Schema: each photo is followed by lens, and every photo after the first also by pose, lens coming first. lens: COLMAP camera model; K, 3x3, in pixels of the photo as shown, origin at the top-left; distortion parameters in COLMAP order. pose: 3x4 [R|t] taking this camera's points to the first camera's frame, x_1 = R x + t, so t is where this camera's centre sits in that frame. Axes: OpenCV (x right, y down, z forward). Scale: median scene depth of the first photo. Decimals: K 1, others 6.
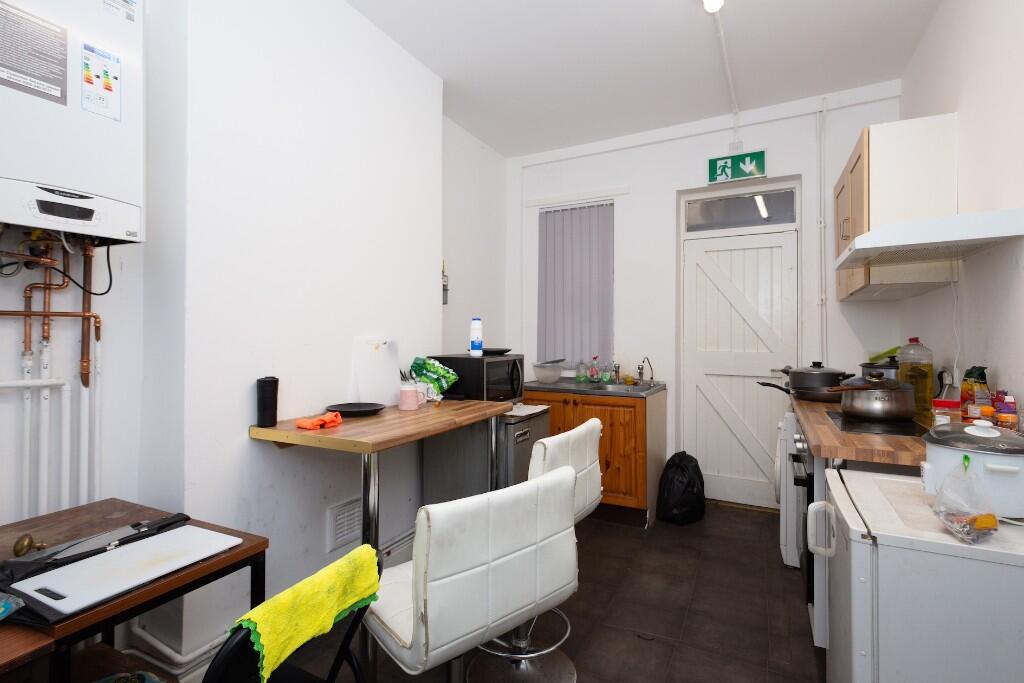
lens RADIAL K [[495.7, 0, 511.4], [0, 495.7, 340.0], [0, 0, 1]] dist [0.003265, -0.000591]
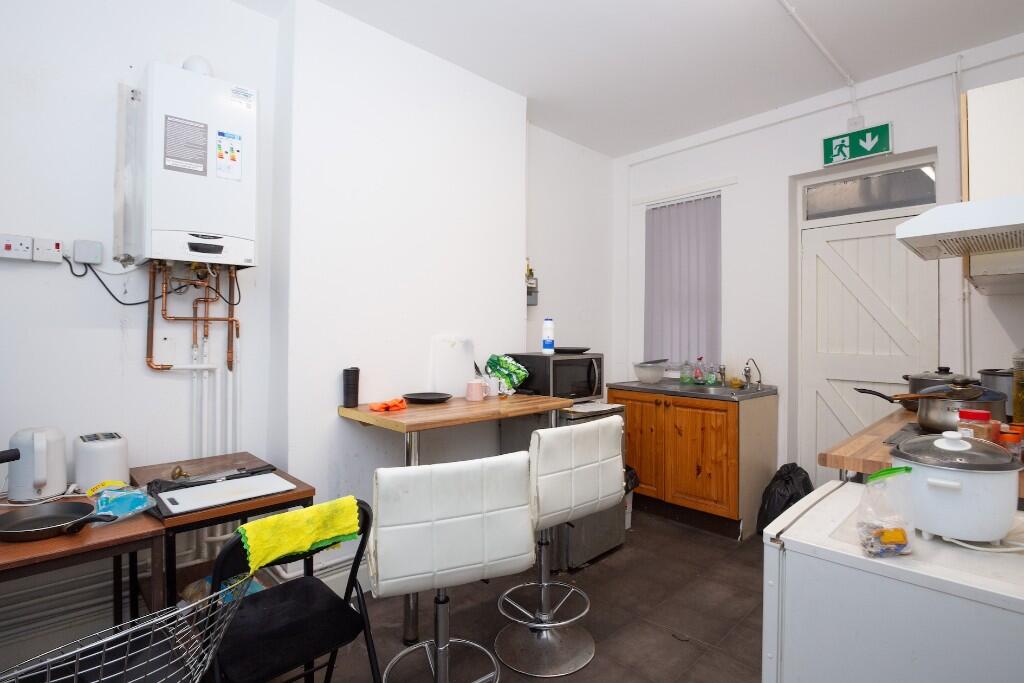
lens RADIAL K [[501.9, 0, 512.0], [0, 501.9, 341.5], [0, 0, 1]] dist [-0.029952, -0.000703]
pose [[0.944717, 0.007124, -0.327809, 0.217528], [-0.005615, 0.999969, 0.005548, -0.000381], [0.327839, -0.003401, 0.944728, -0.038873]]
